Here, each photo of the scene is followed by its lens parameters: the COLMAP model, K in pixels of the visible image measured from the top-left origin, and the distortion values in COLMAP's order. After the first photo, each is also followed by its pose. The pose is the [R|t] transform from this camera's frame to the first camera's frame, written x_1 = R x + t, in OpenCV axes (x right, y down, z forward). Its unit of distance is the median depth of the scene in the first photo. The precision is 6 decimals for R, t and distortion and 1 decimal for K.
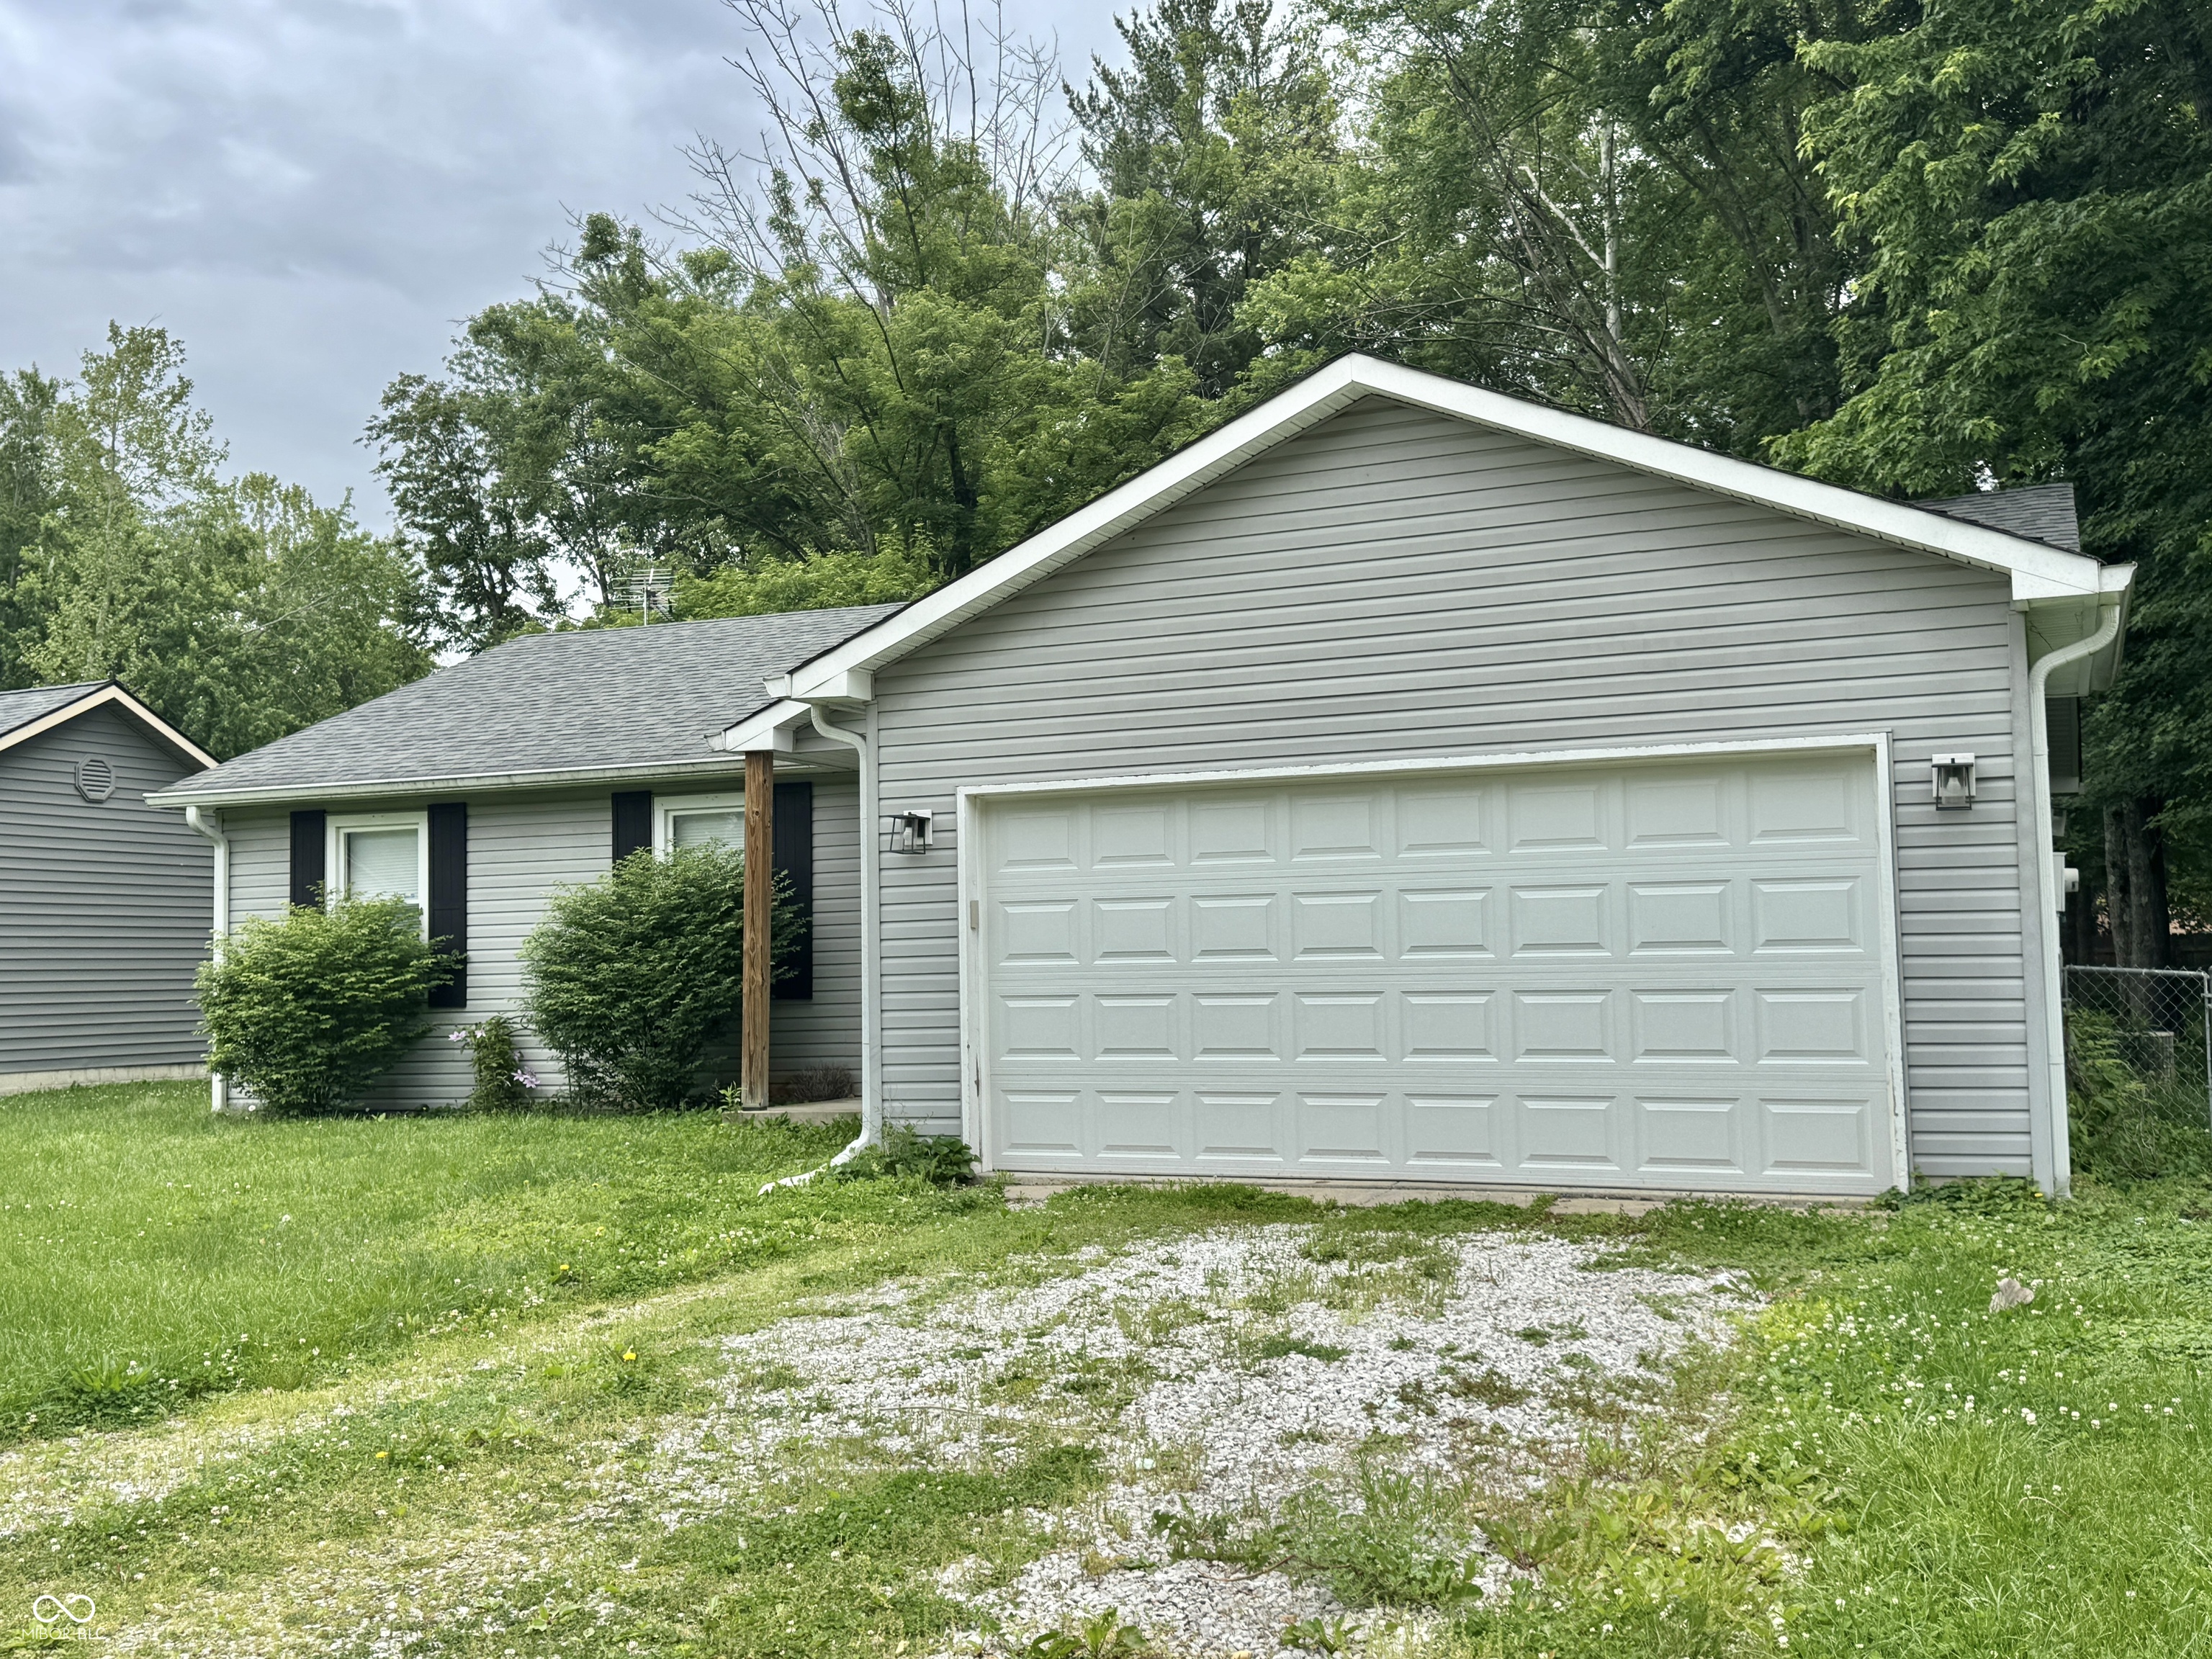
lens RADIAL K [[2168.5, 0, 1106.0], [0, 2168.5, 829.5], [0, 0, 1]] dist [0.099781, 0.000298]
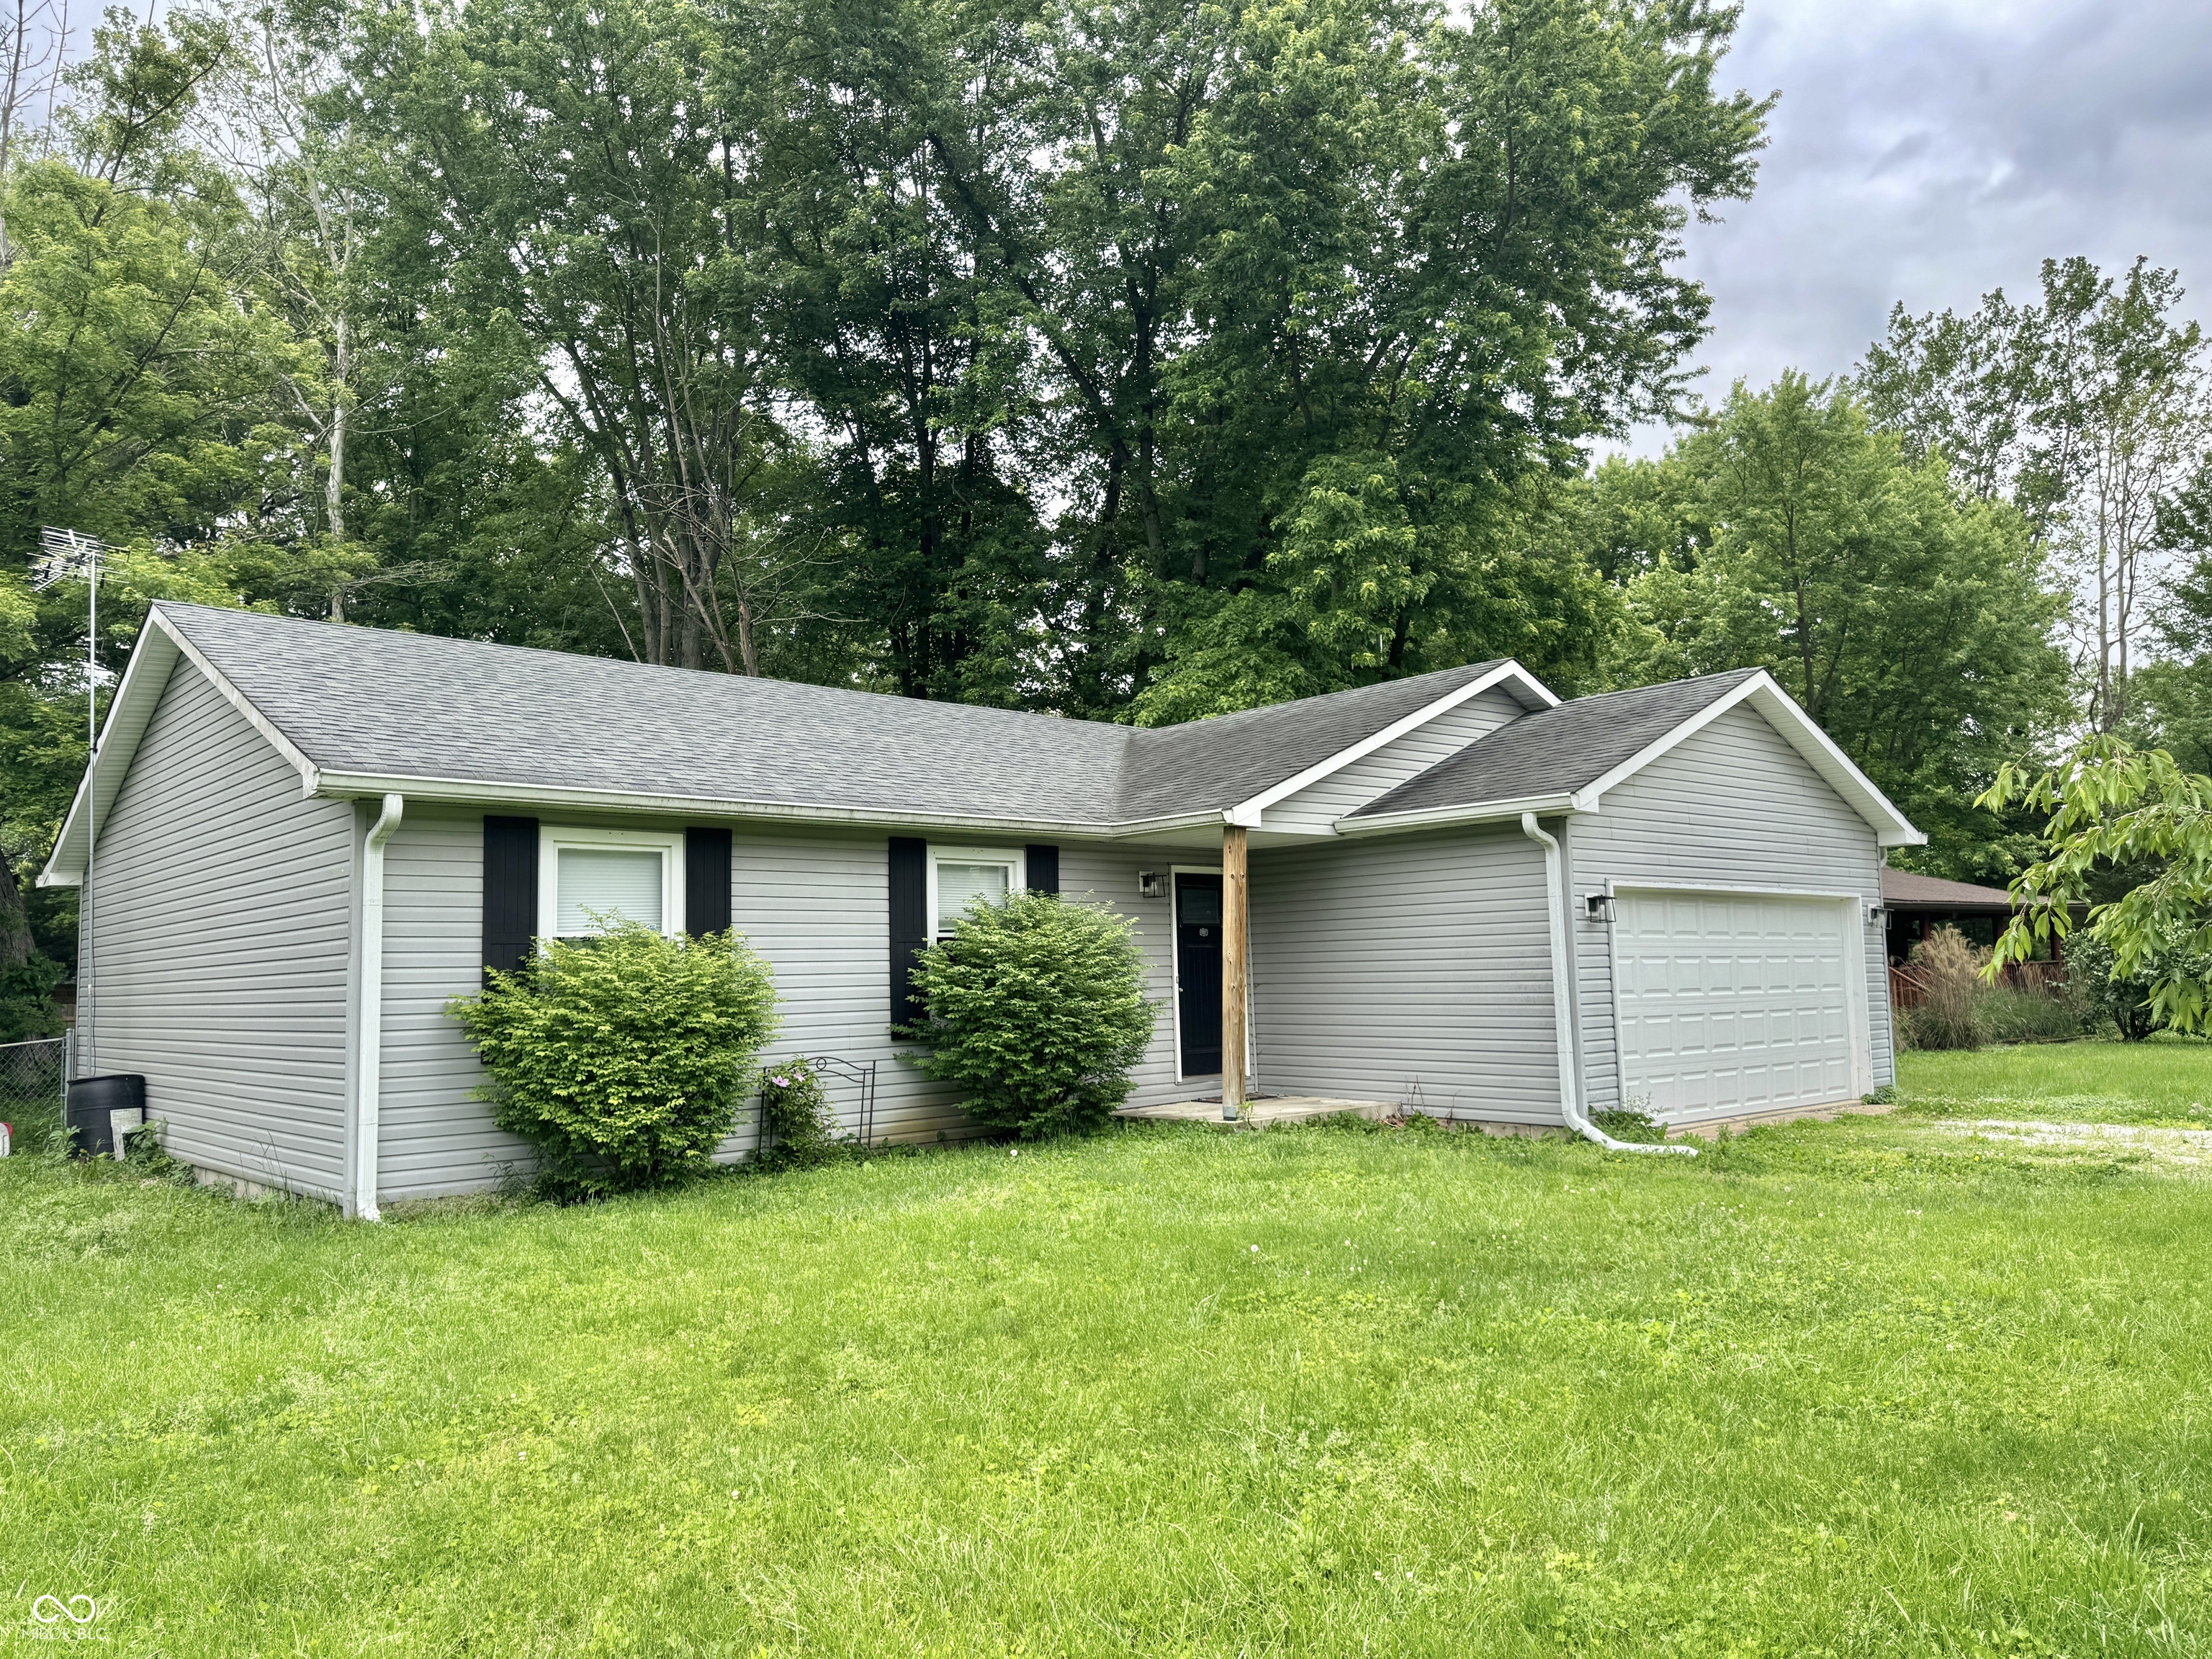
lens RADIAL K [[1626.1, 0, 1112.1], [0, 1626.1, 791.4], [0, 0, 1]] dist [0.003082, -0.000922]
pose [[0.423436, 0.119684, 0.897986, -0.884412], [-0.043857, 0.992781, -0.111638, 0.043758], [-0.904864, 0.007888, 0.425628, 0.580082]]
